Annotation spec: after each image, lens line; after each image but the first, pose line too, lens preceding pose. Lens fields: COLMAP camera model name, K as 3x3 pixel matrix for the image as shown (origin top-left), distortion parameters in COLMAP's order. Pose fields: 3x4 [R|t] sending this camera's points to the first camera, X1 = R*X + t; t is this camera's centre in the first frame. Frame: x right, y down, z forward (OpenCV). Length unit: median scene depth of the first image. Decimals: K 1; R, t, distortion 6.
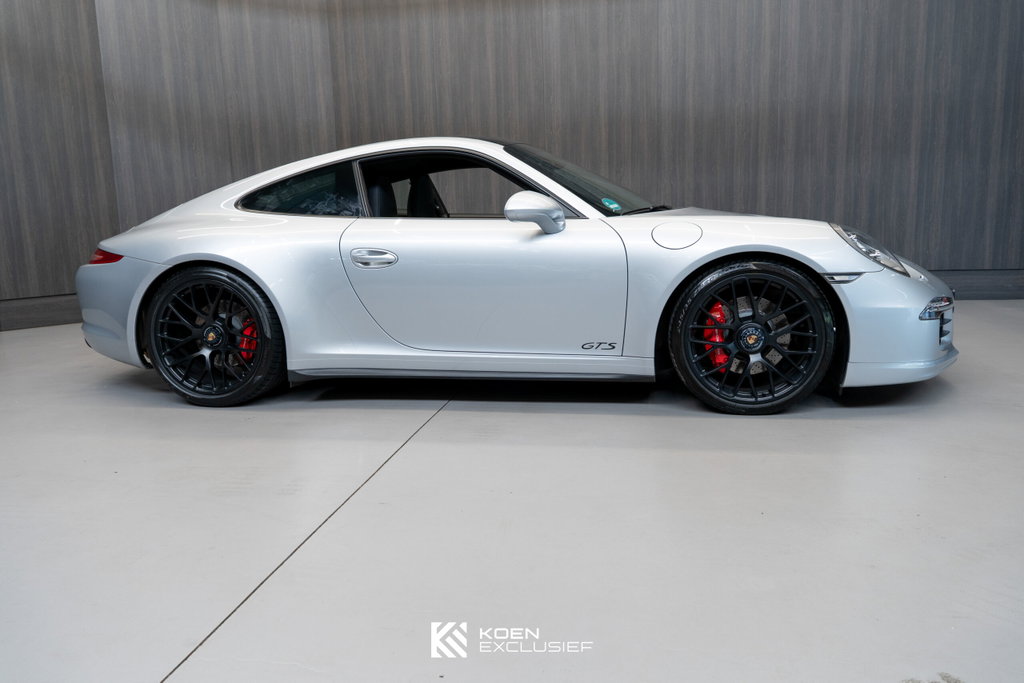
lens RADIAL K [[772.2, 0, 493.2], [0, 772.2, 326.4], [0, 0, 1]] dist [-0.002941, 0.015267]
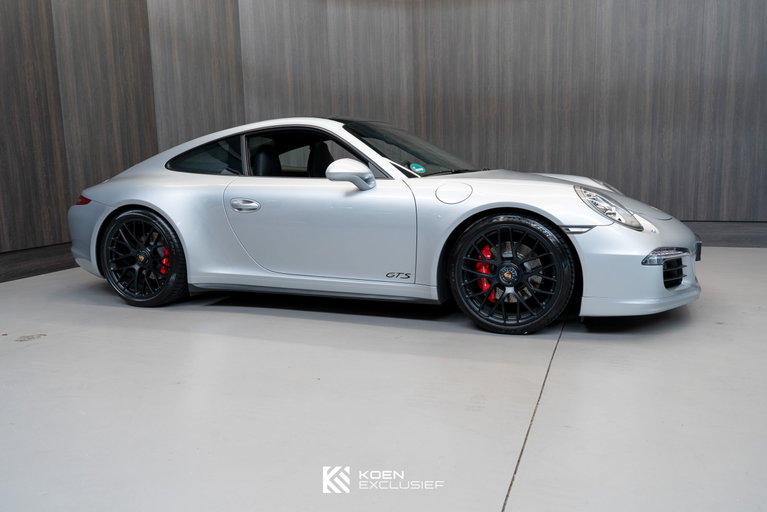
lens RADIAL K [[616.1, 0, 385.3], [0, 616.1, 255.8], [0, 0, 1]] dist [-0.010269, -0.008647]
pose [[0.981791, 0.035912, -0.186539, 0.311336], [-0.035642, 0.999353, 0.004805, -0.012898], [0.186590, 0.001931, 0.982436, -0.041341]]
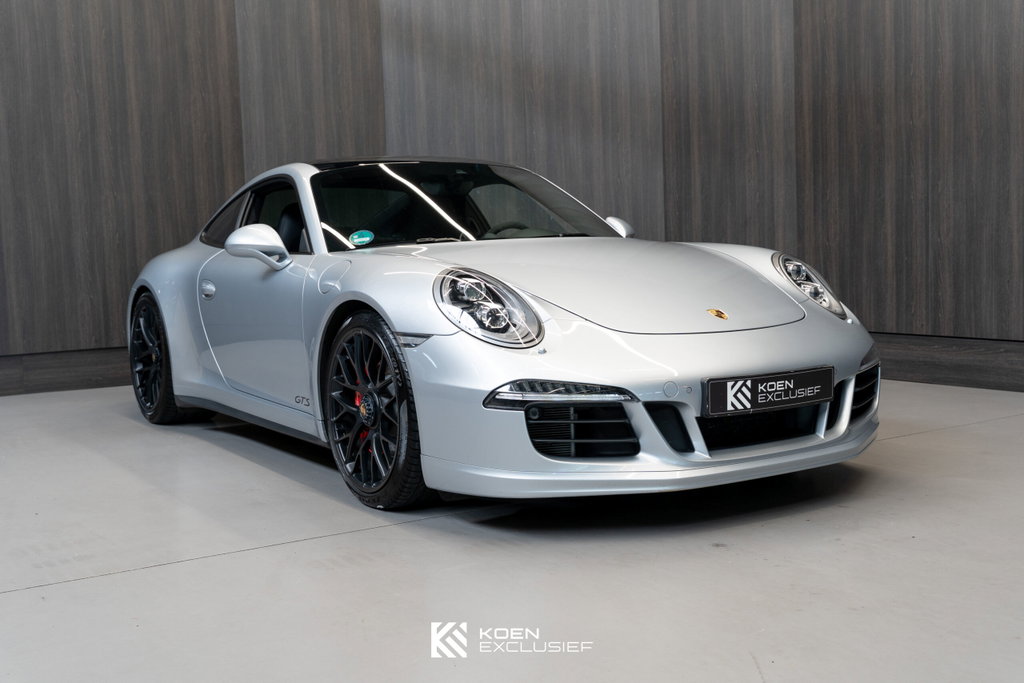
lens RADIAL K [[1180.4, 0, 513.9], [0, 1180.4, 345.5], [0, 0, 1]] dist [-0.005478, 0.000000]
pose [[0.671906, 0.074026, -0.736928, 1.273279], [-0.100753, 0.994879, 0.008074, -0.071342], [0.733752, 0.068823, 0.675923, 0.275897]]
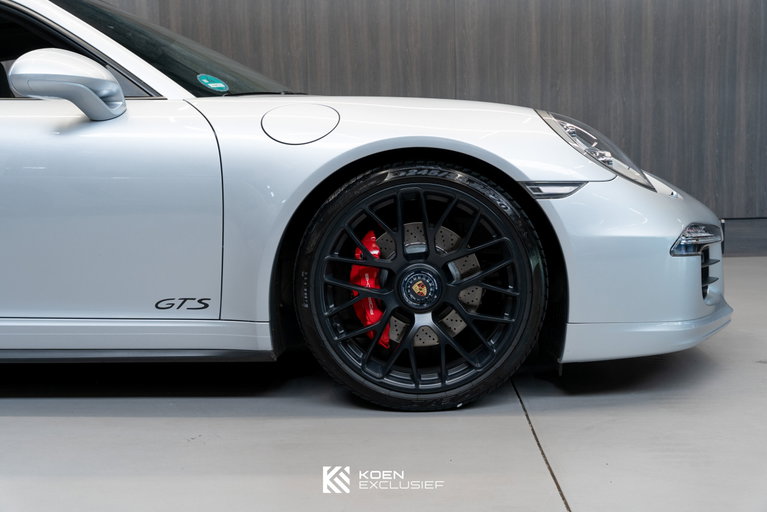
lens RADIAL K [[884.1, 0, 384.8], [0, 884.1, 252.9], [0, 0, 1]] dist [-0.005478, 0.000000]
pose [[0.991490, -0.002588, 0.130160, 0.205382], [0.011068, 0.997858, -0.064471, 0.031848], [-0.129715, 0.065363, 0.989395, 0.282641]]
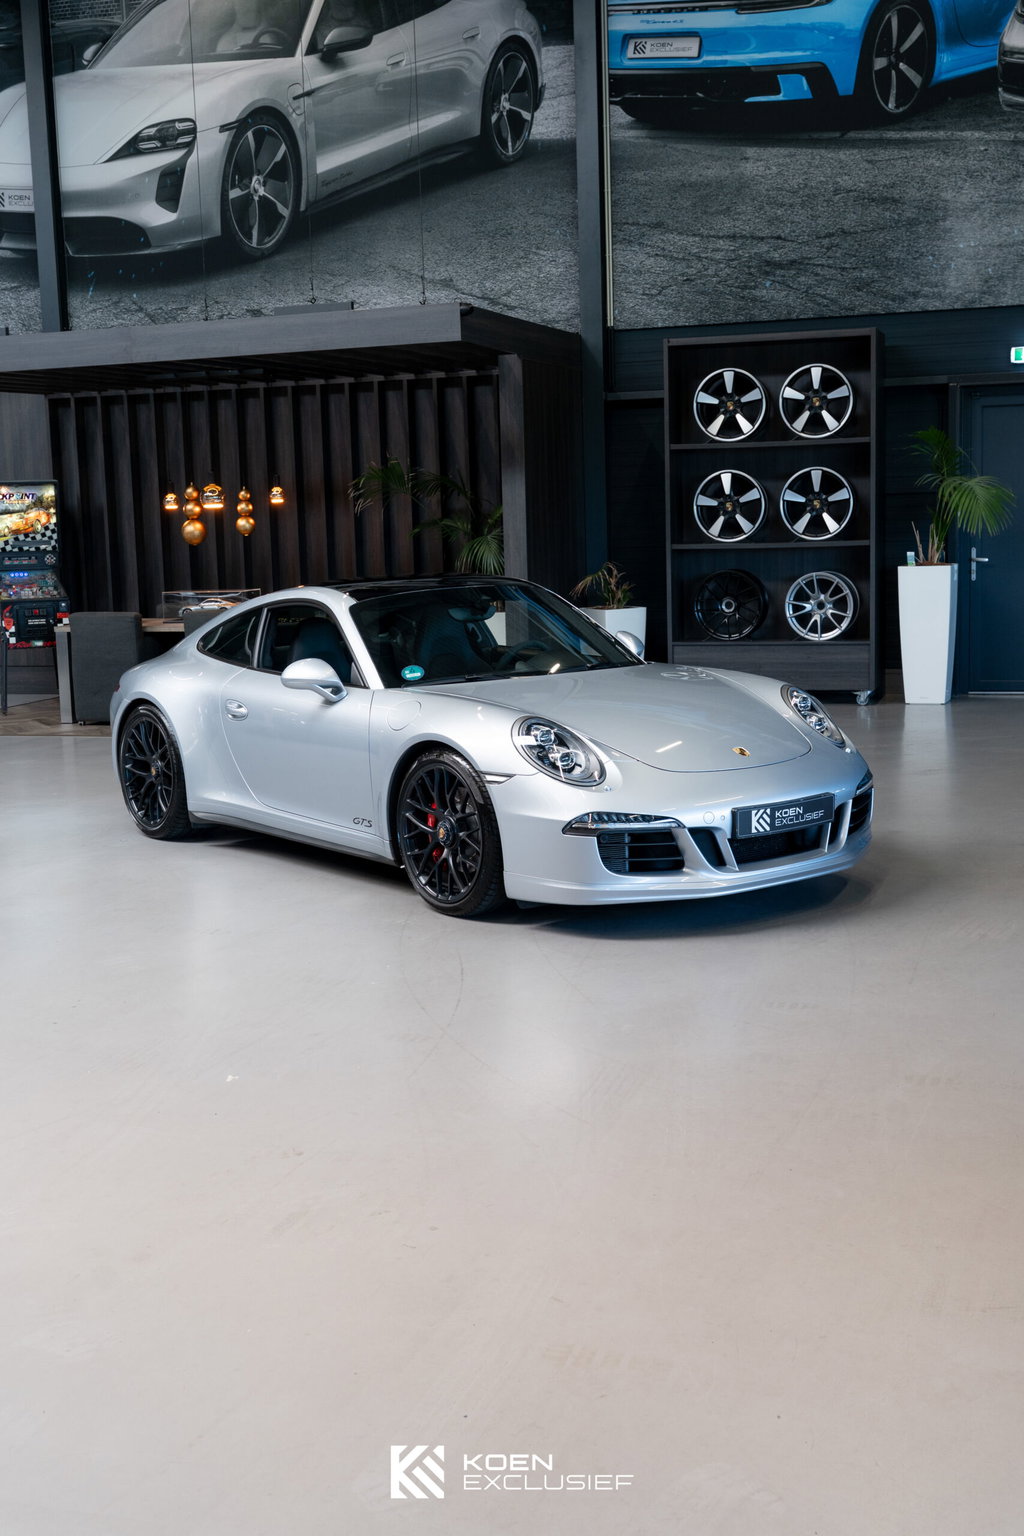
lens RADIAL K [[1770.5, 0, 509.8], [0, 1770.5, 772.2], [0, 0, 1]] dist [-0.005478, 0.000000]
pose [[0.729642, 0.102415, -0.676116, 1.758869], [-0.091402, 0.994456, 0.051997, -0.168460], [0.677693, 0.023859, 0.734958, -0.499444]]
